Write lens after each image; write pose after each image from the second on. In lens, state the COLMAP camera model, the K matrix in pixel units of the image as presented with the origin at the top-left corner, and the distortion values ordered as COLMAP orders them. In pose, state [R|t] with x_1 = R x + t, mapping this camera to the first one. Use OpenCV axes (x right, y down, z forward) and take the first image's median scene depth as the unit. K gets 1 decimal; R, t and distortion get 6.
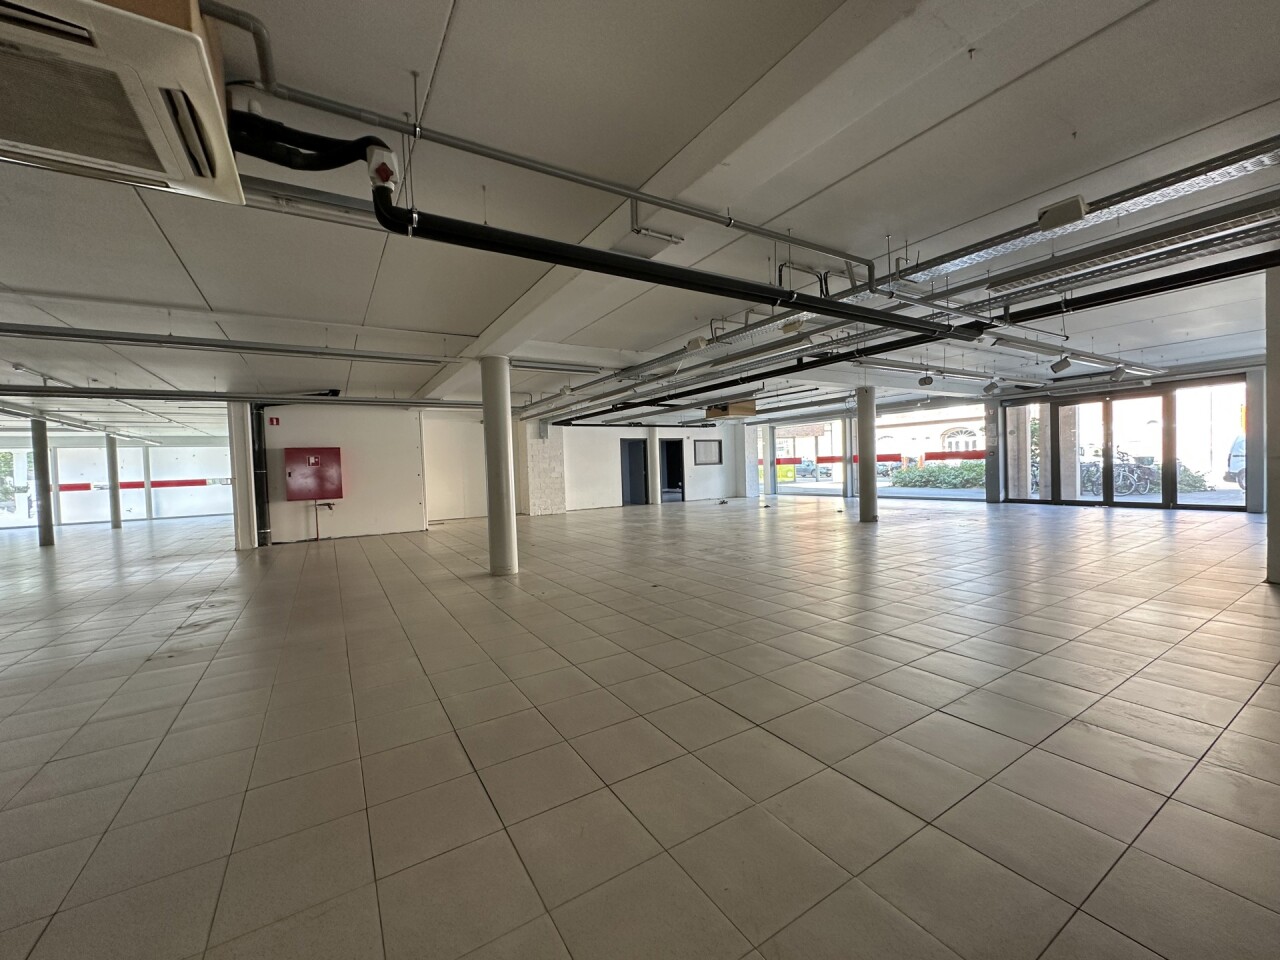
lens RADIAL K [[511.1, 0, 644.7], [0, 511.1, 480.9], [0, 0, 1]] dist [-0.001011, 0.000096]
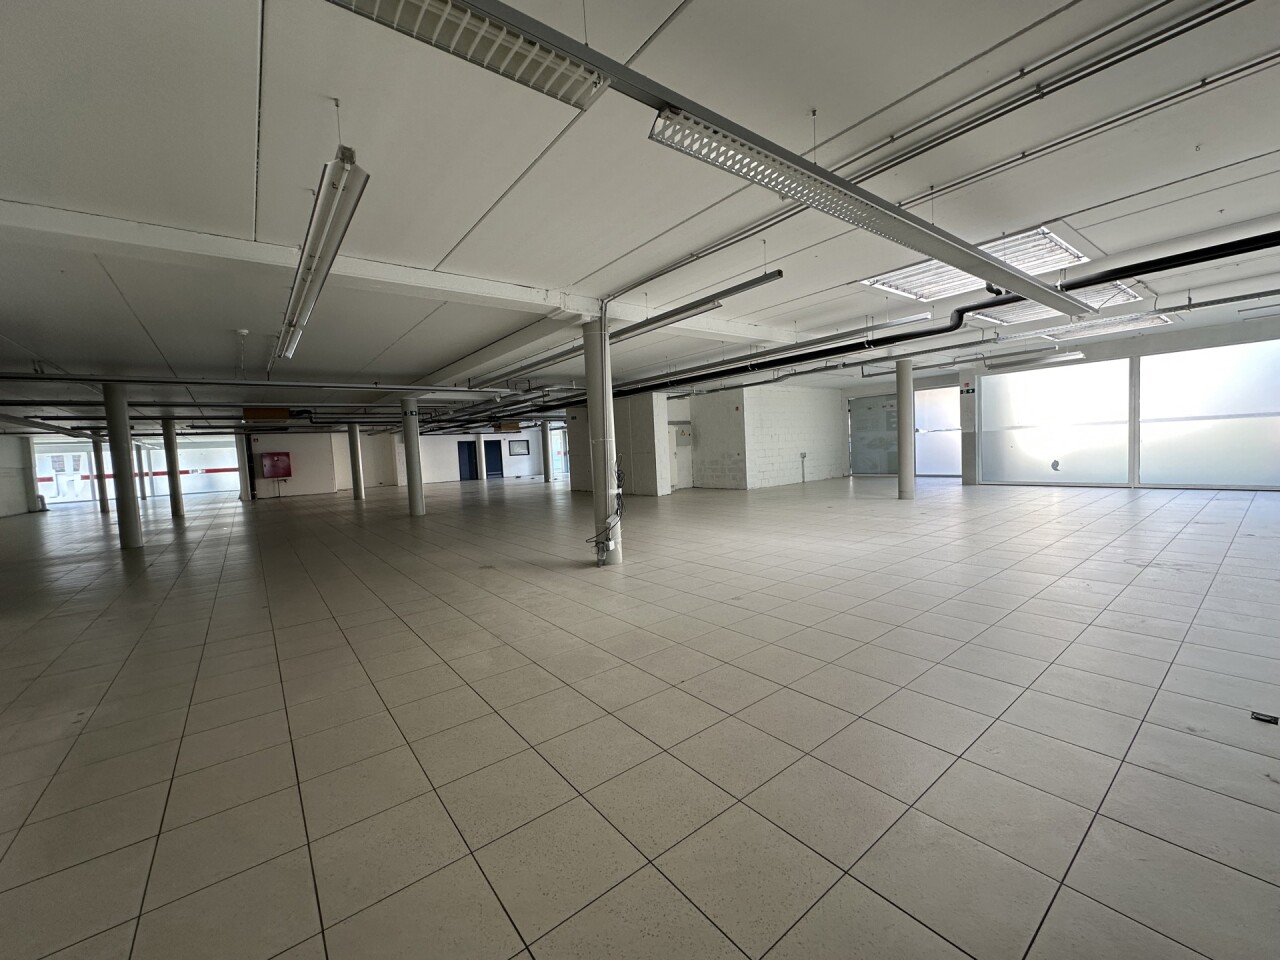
lens RADIAL K [[511.1, 0, 644.7], [0, 511.1, 480.9], [0, 0, 1]] dist [-0.001011, 0.000096]
pose [[0.992974, -0.022477, 0.116180, 0.397115], [0.018951, 0.999328, 0.031362, 0.008535], [-0.116807, -0.028940, 0.992733, -0.822708]]
